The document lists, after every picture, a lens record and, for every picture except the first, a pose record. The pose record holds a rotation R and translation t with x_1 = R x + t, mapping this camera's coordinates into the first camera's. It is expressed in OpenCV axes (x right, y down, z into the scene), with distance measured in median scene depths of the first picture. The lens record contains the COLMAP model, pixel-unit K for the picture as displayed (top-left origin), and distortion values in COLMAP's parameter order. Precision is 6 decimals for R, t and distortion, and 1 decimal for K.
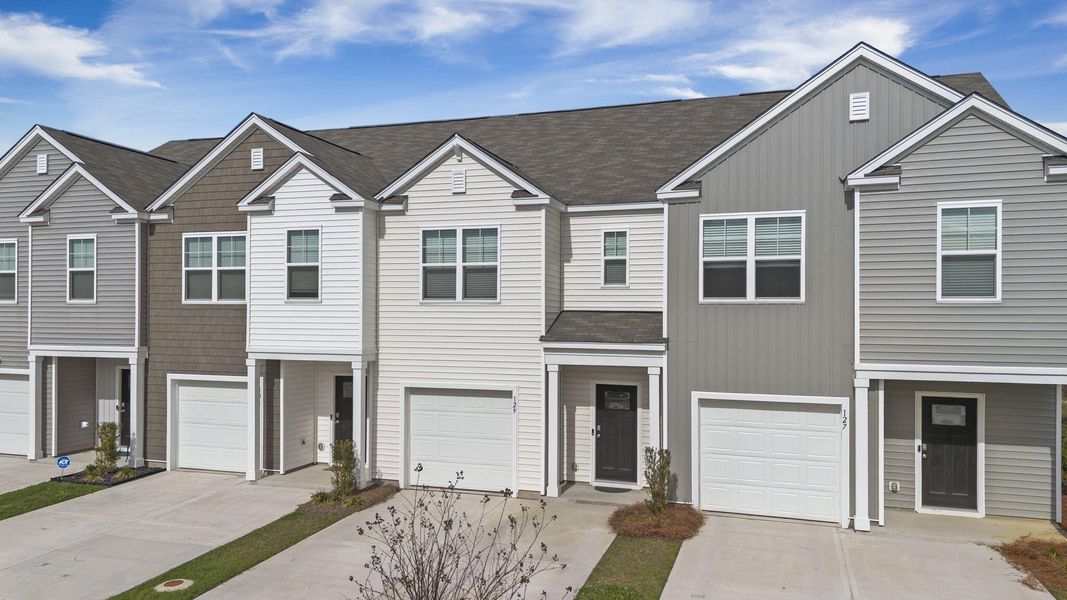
lens RADIAL K [[725.7, 0, 527.5], [0, 725.7, 300.0], [0, 0, 1]] dist [0.012881, -0.003441]
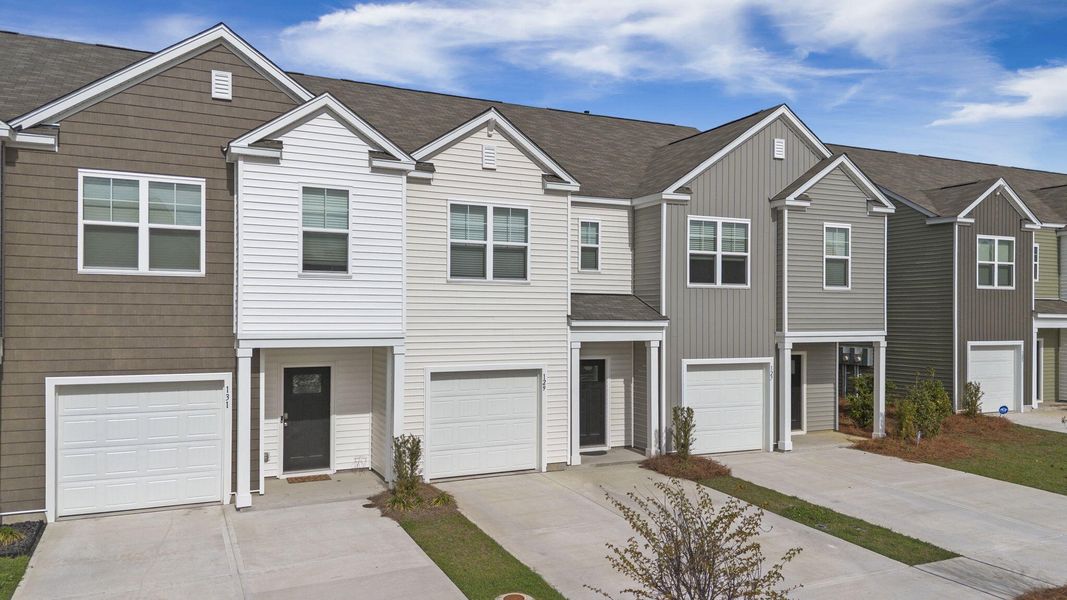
lens RADIAL K [[725.7, 0, 527.9], [0, 725.7, 304.7], [0, 0, 1]] dist [0.012881, -0.003441]
pose [[0.743080, 0.003099, 0.669195, -0.708498], [-0.021907, 0.999566, 0.019697, 0.013776], [-0.668844, -0.029296, 0.742826, 0.241345]]
